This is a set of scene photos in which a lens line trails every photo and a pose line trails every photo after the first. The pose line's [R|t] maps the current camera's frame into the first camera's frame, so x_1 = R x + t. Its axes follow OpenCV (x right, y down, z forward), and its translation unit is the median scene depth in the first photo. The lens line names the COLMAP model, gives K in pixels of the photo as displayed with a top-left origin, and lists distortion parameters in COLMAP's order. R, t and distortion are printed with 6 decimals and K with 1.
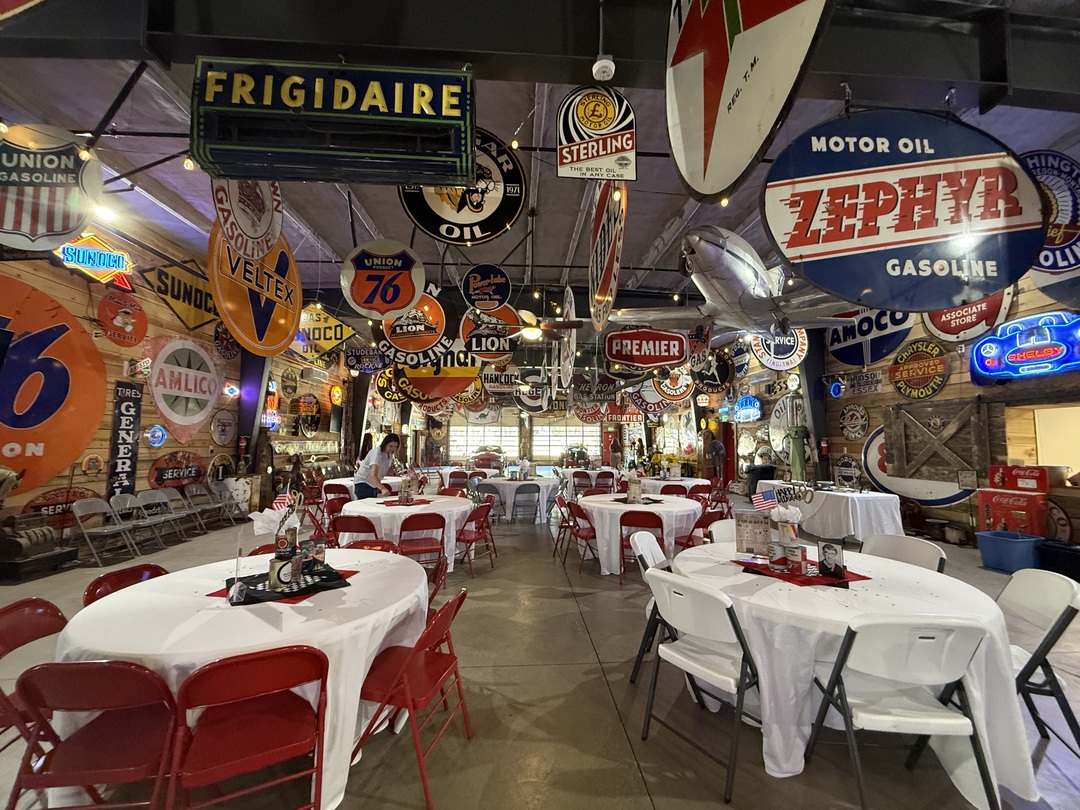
lens RADIAL K [[431.7, 0, 540.0], [0, 431.7, 405.0], [0, 0, 1]] dist [0.000781, 0.000112]
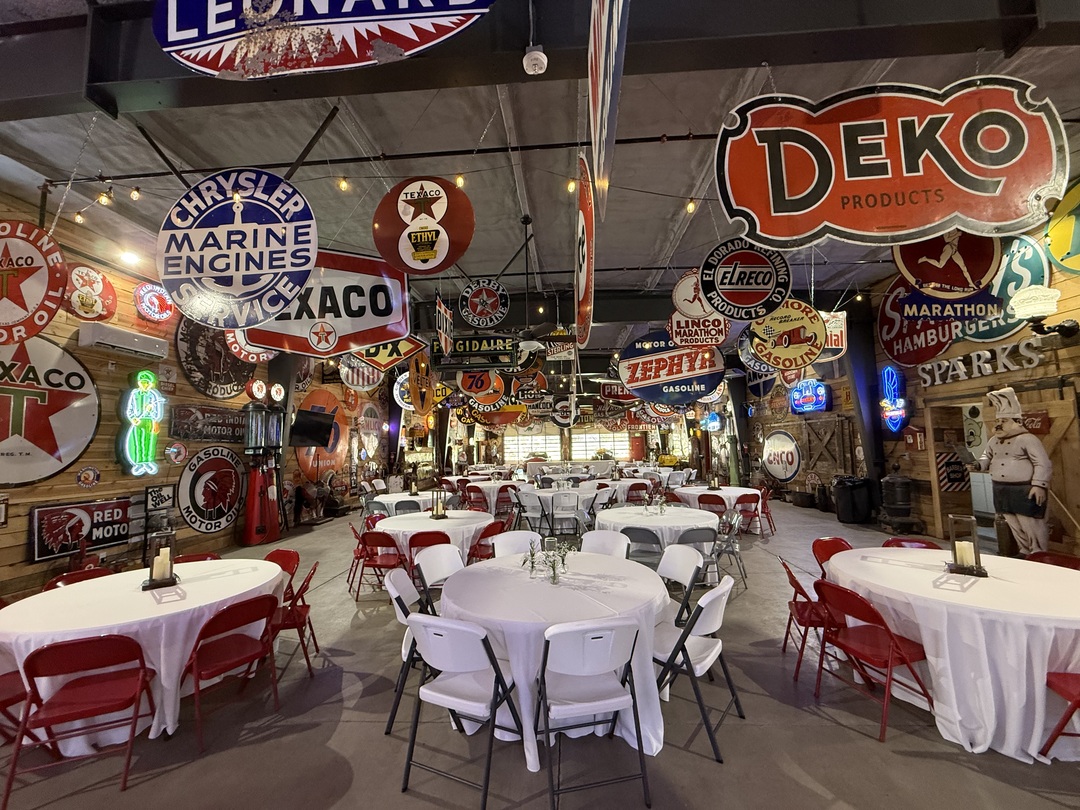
lens RADIAL K [[431.7, 0, 540.0], [0, 431.7, 405.0], [0, 0, 1]] dist [0.000781, 0.000112]
pose [[0.992760, -0.040449, -0.113102, 0.137336], [0.039522, 0.999164, -0.010429, -0.094022], [0.113429, 0.005883, 0.993529, -0.811287]]
